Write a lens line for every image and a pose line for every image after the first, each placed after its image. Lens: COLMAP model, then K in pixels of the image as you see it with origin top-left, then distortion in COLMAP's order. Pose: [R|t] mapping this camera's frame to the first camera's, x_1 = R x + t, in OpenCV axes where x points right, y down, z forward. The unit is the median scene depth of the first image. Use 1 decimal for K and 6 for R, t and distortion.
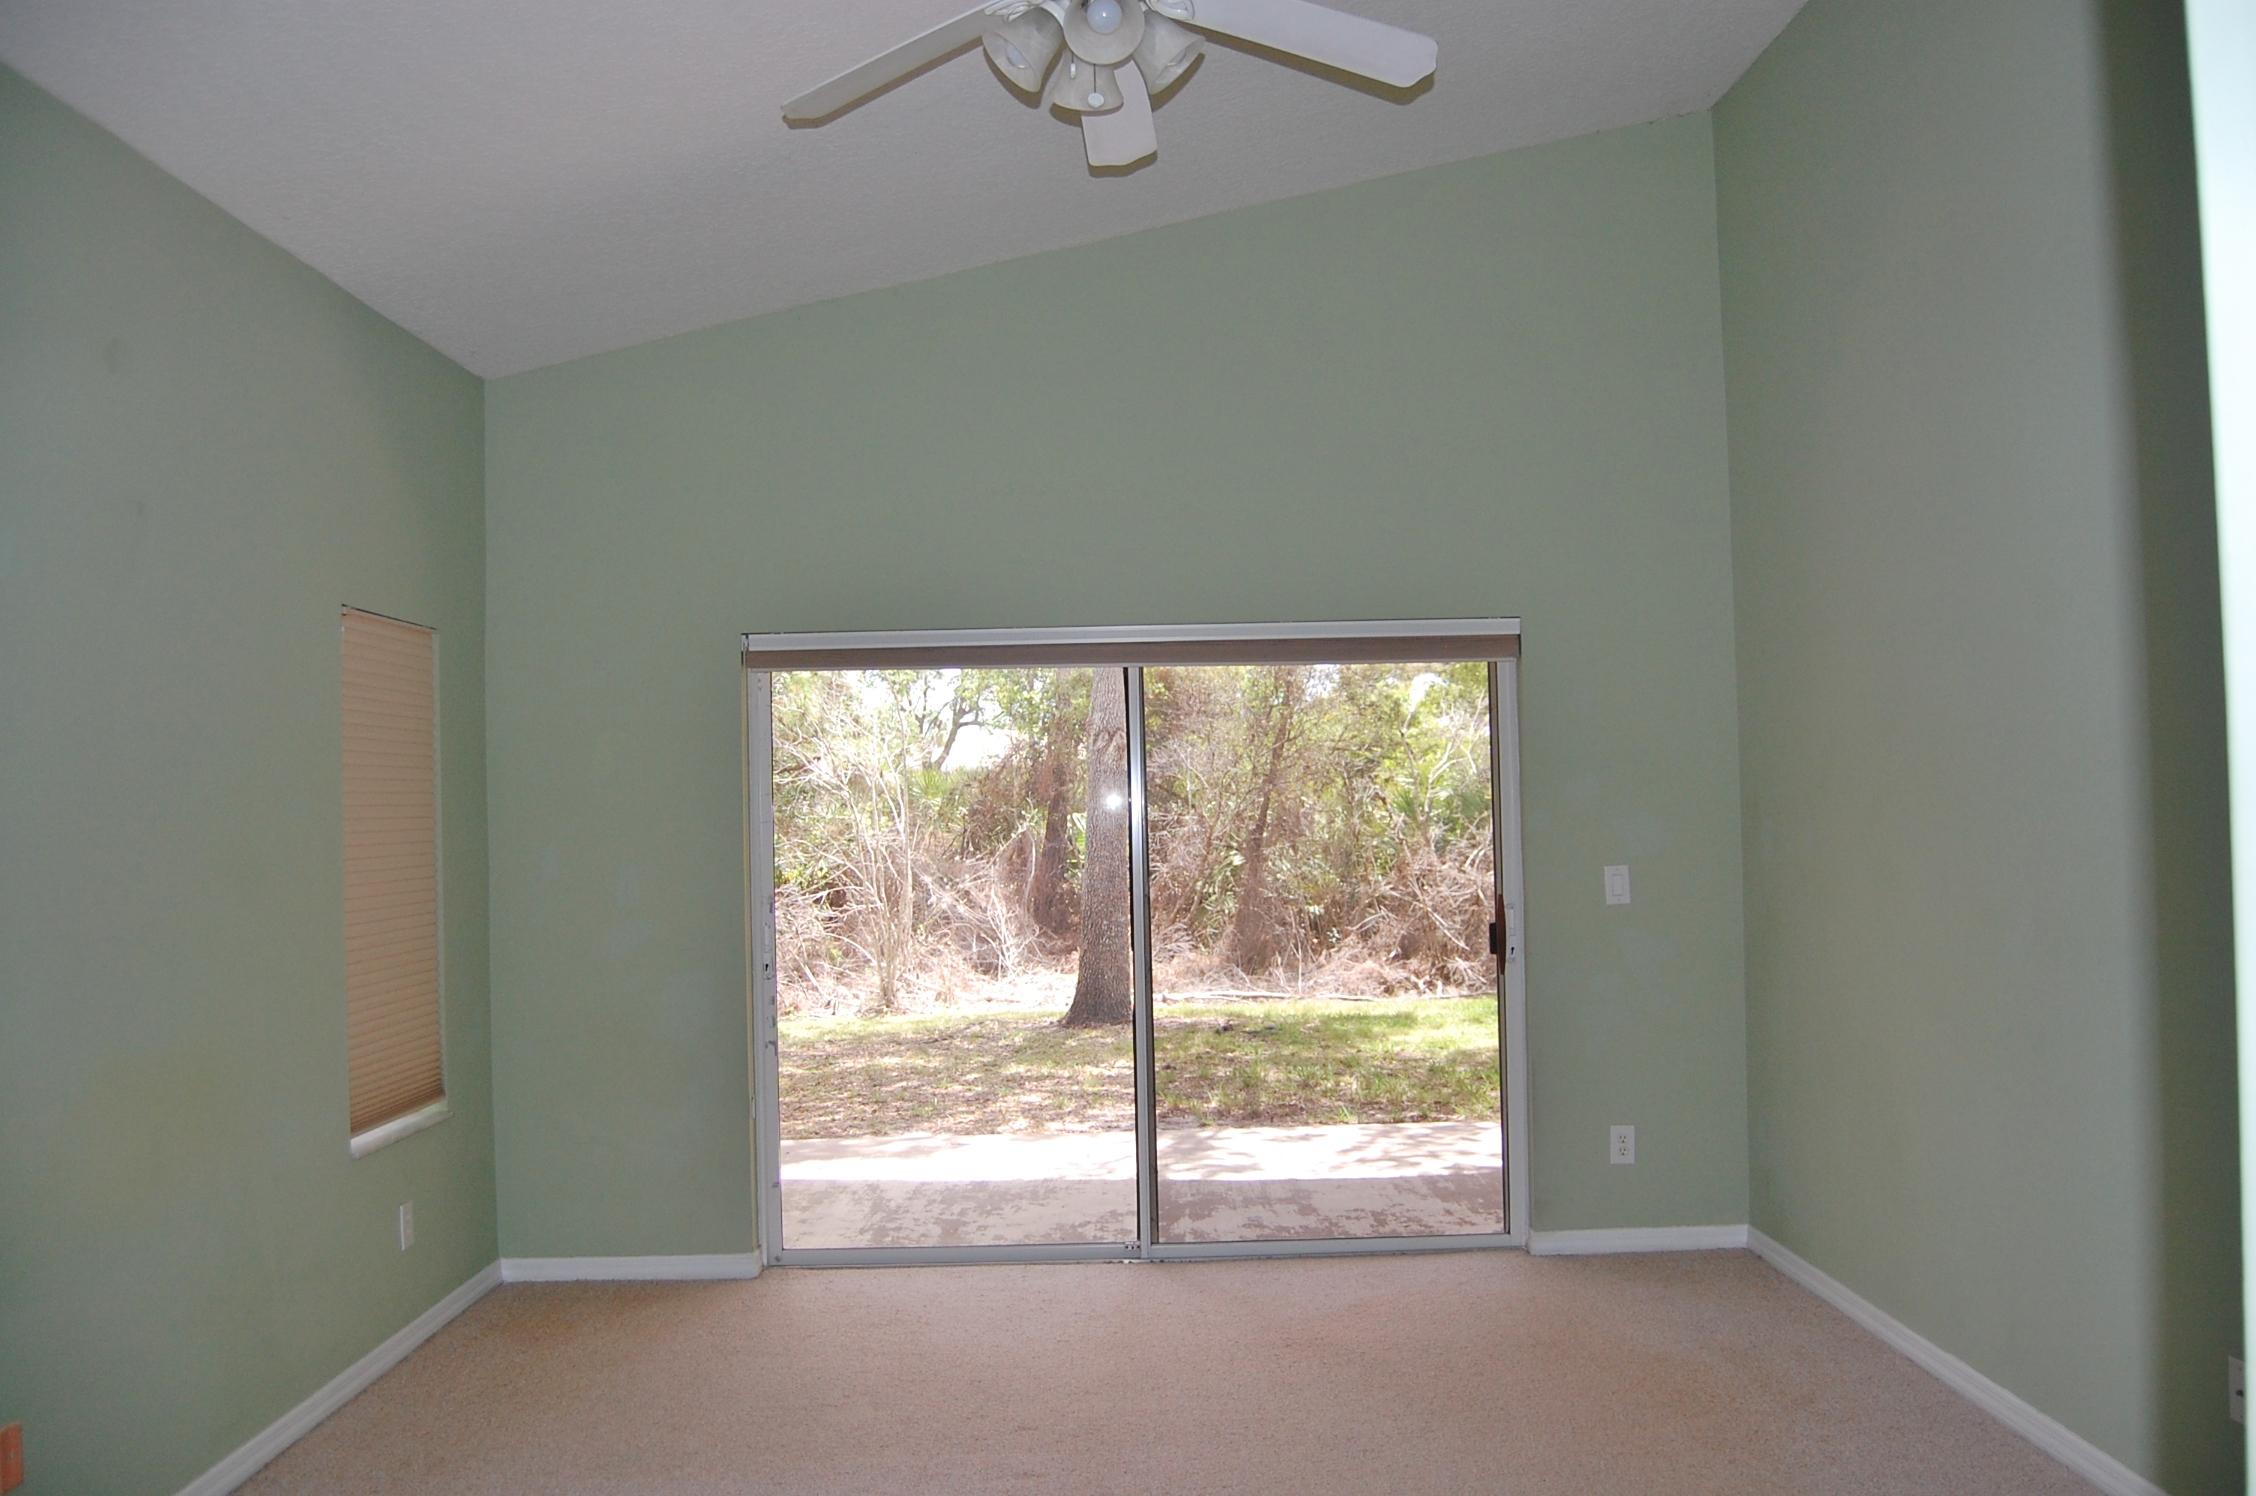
lens RADIAL K [[1760.4, 0, 1146.9], [0, 1760.4, 746.2], [0, 0, 1]] dist [-0.069223, 0.015313]
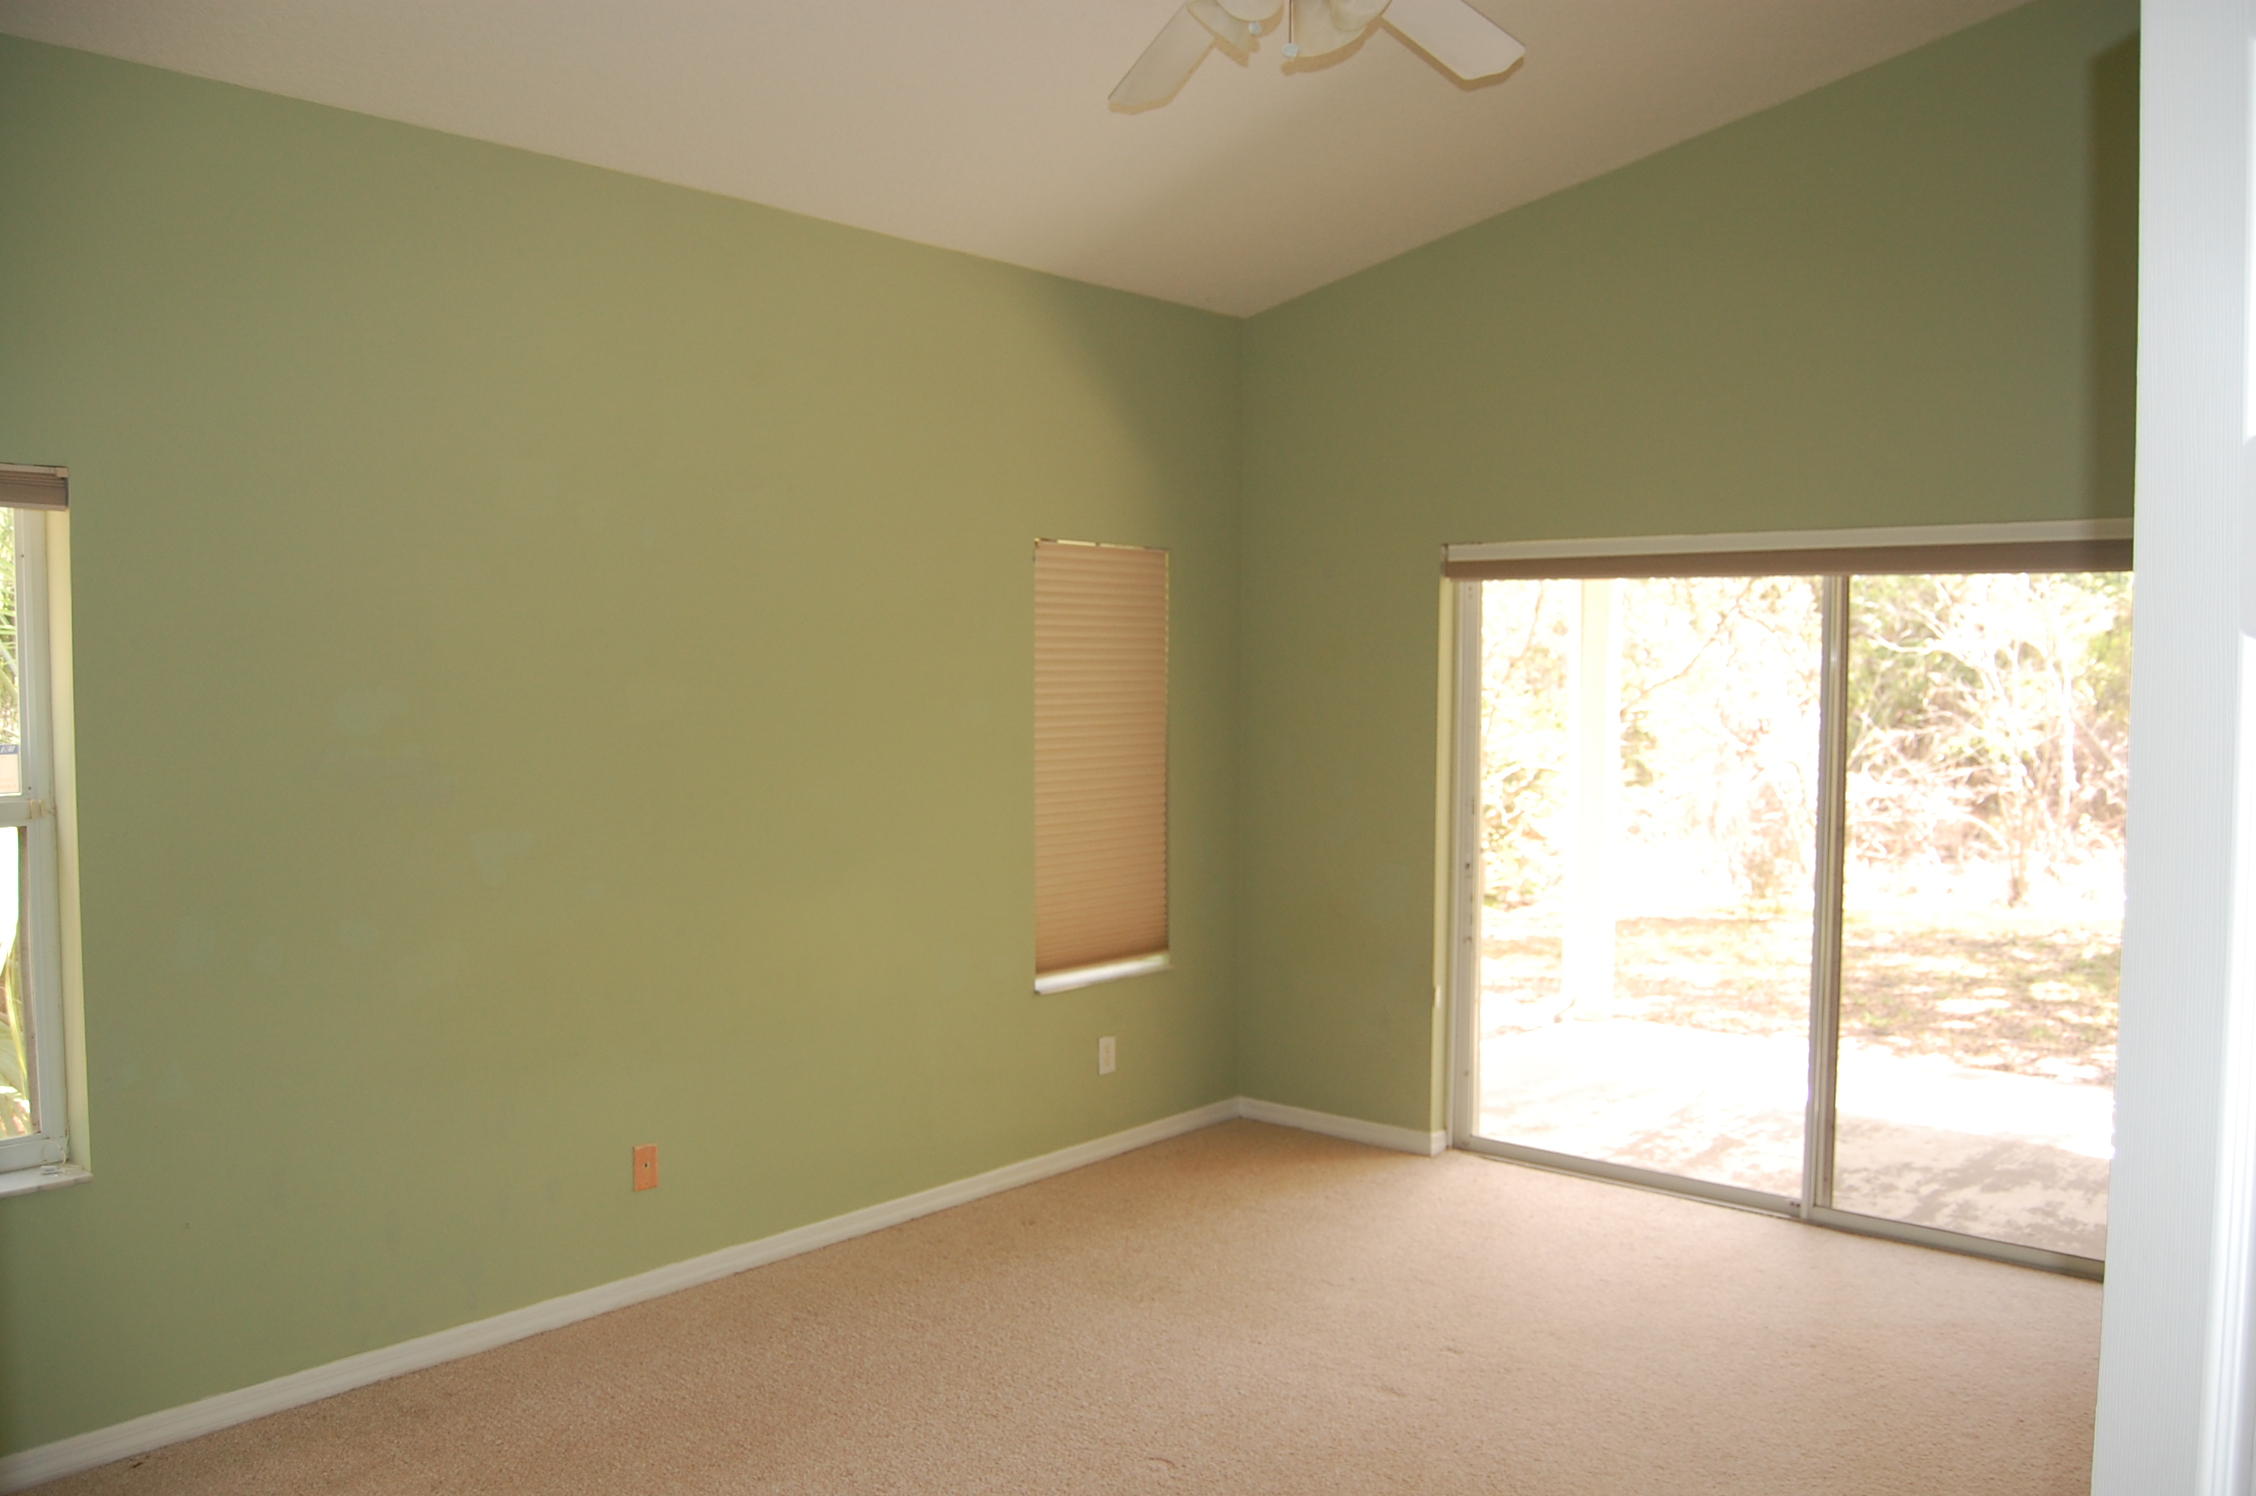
lens RADIAL K [[1760.4, 0, 1146.9], [0, 1760.4, 746.2], [0, 0, 1]] dist [-0.069223, 0.015313]
pose [[0.749301, 0.056824, -0.659788, 0.326380], [0.002066, 0.996106, 0.088135, -0.037075], [0.662227, -0.067403, 0.746266, 0.103967]]
